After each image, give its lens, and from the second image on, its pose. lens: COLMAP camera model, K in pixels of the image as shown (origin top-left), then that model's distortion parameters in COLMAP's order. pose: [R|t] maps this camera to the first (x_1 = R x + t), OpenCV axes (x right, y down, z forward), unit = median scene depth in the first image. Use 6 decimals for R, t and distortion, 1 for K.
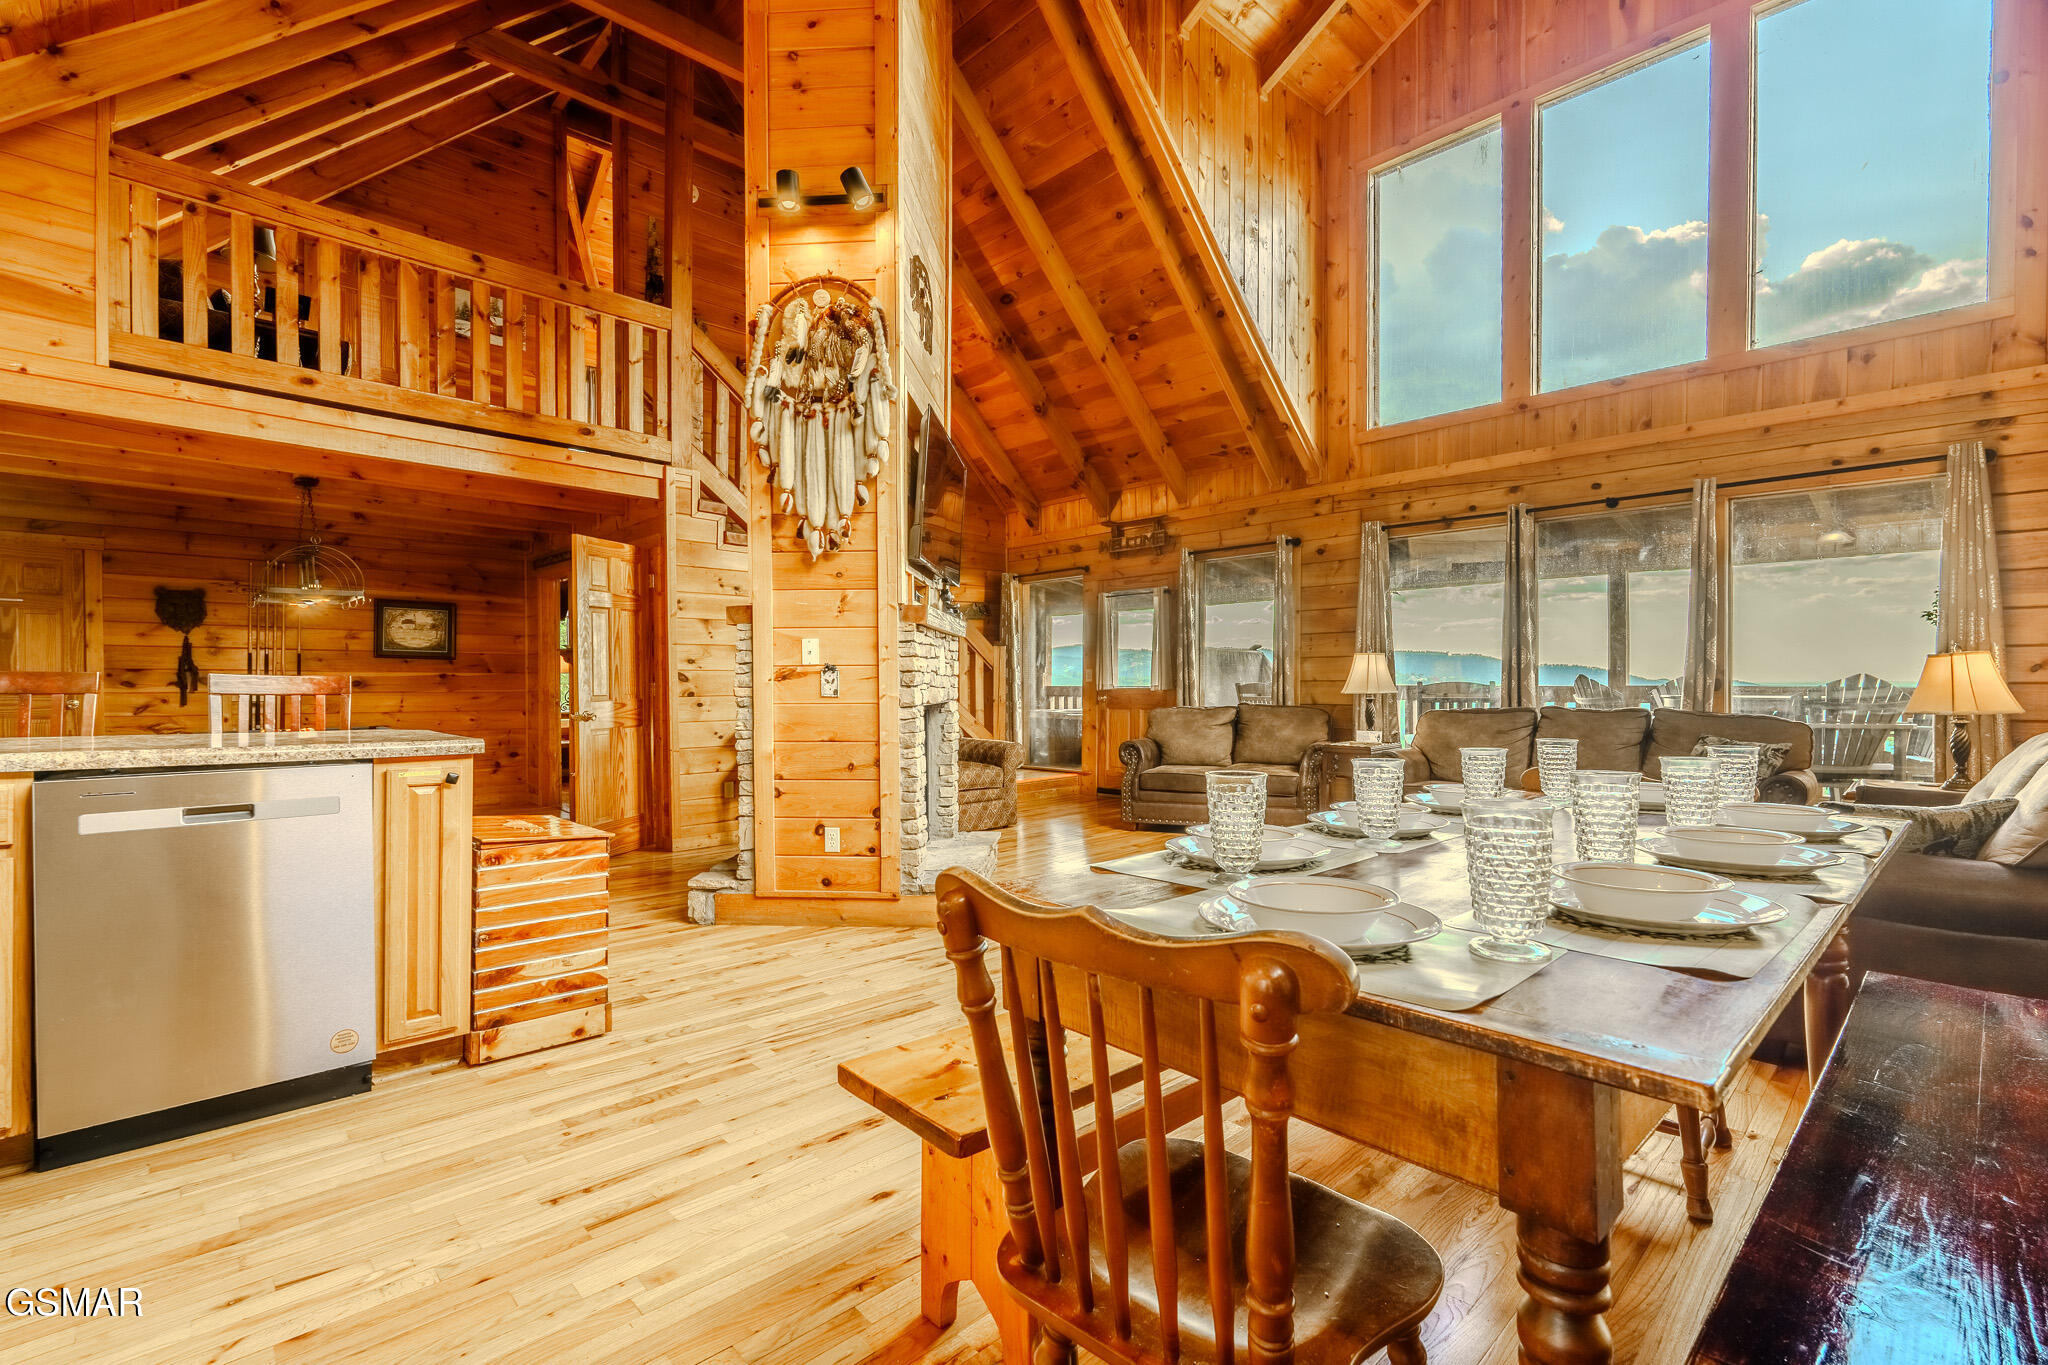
lens RADIAL K [[904.0, 0, 1023.2], [0, 904.0, 684.5], [0, 0, 1]] dist [-0.002735, -0.000654]
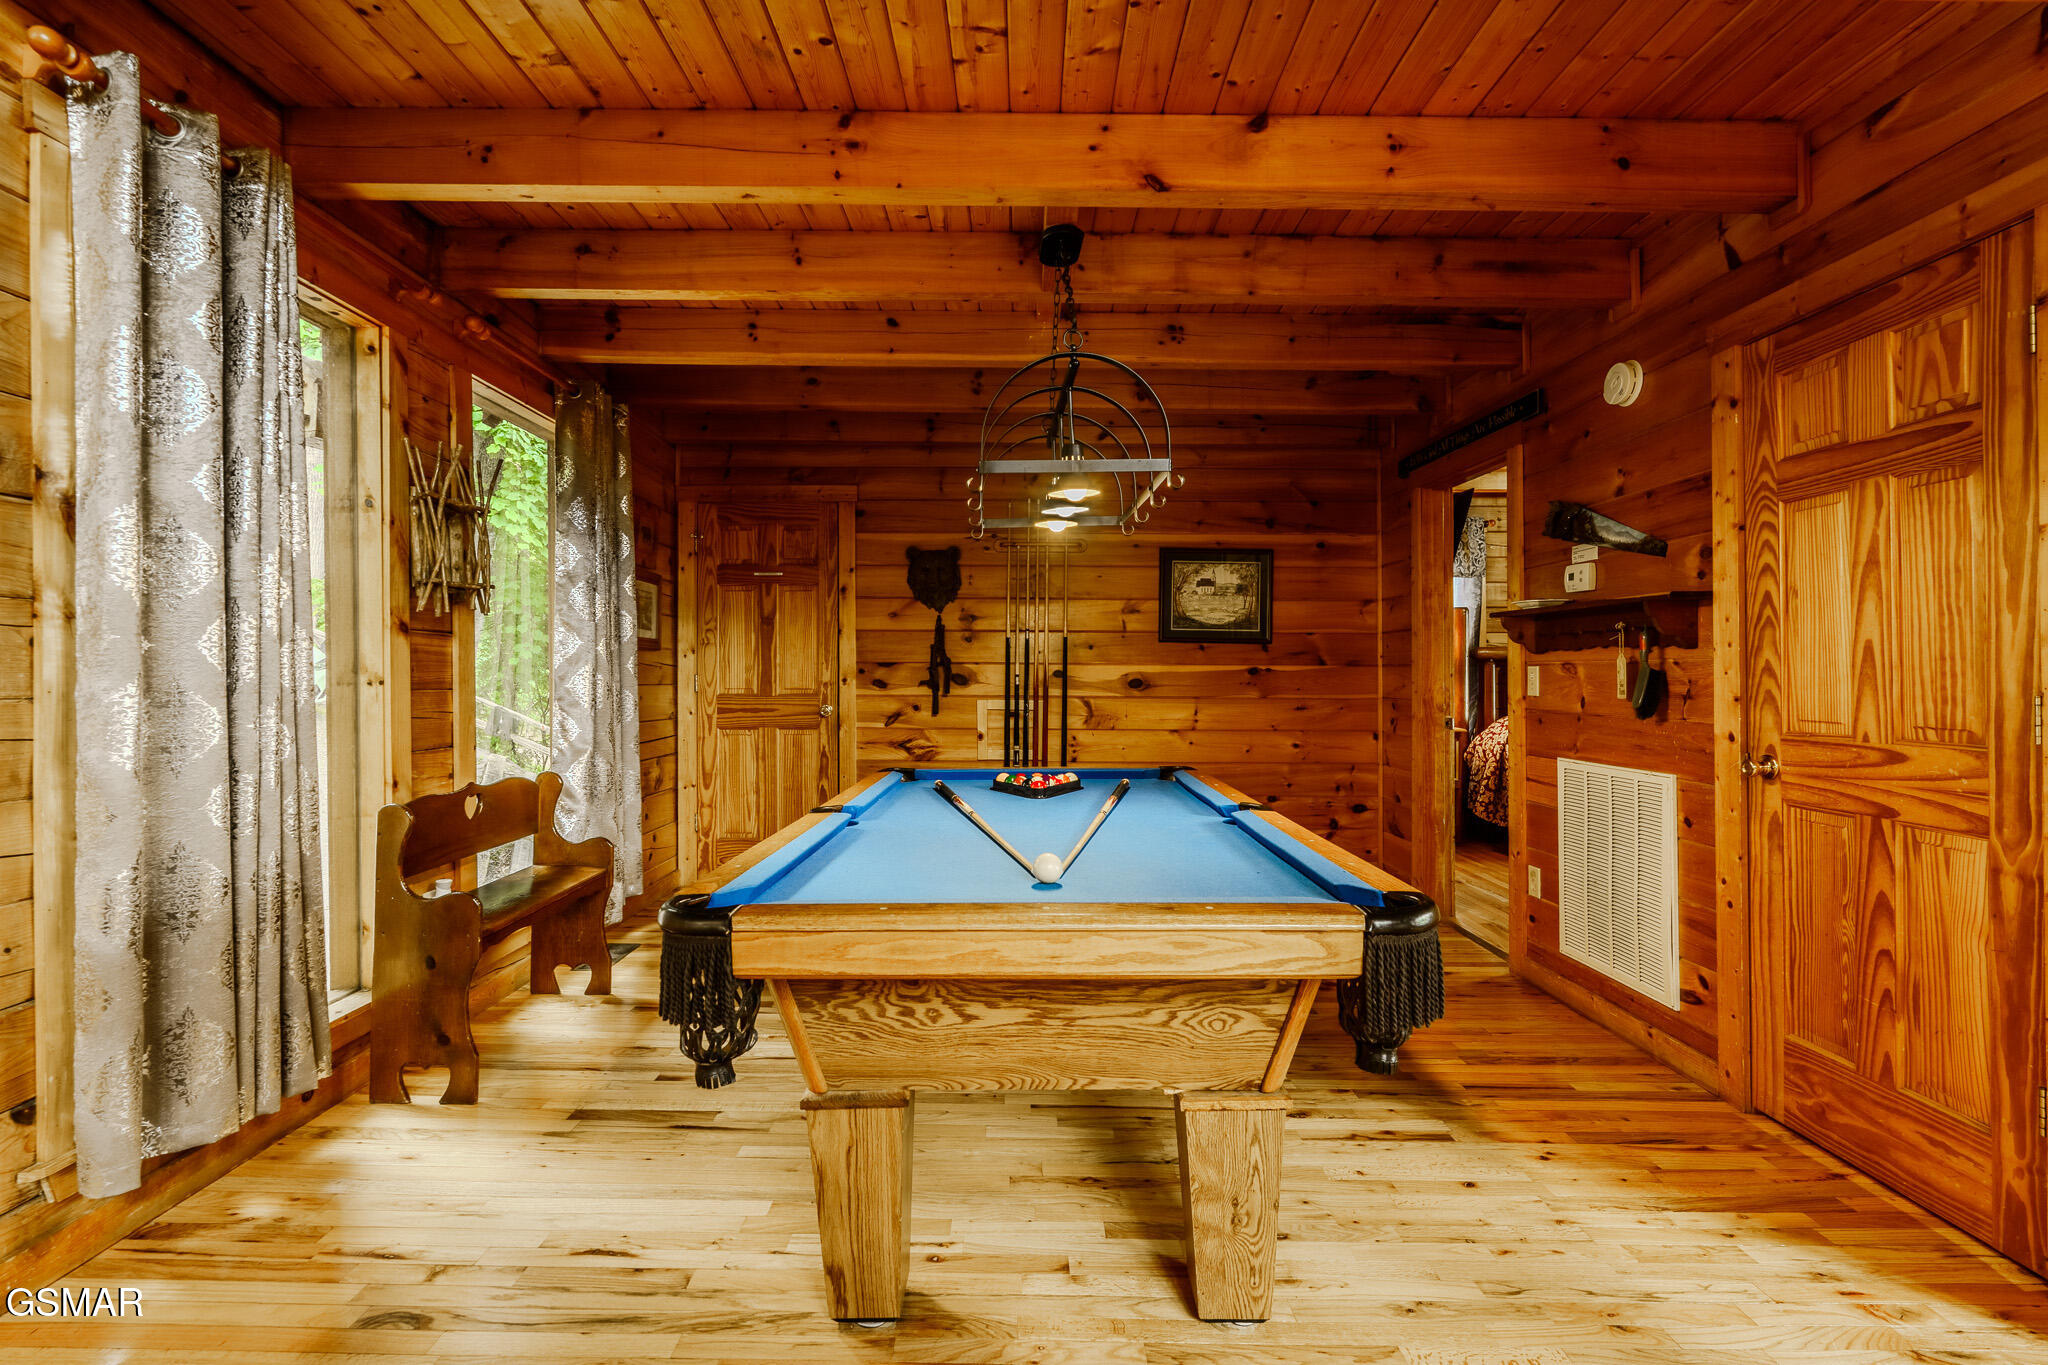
lens RADIAL K [[904.0, 0, 1024.1], [0, 904.0, 680.6], [0, 0, 1]] dist [-0.002735, -0.000654]
pose [[0.736518, 0.002842, -0.676412, -0.393966], [-0.003570, 0.999994, 0.000314, -0.003214], [0.676408, 0.002184, 0.736524, 0.514048]]
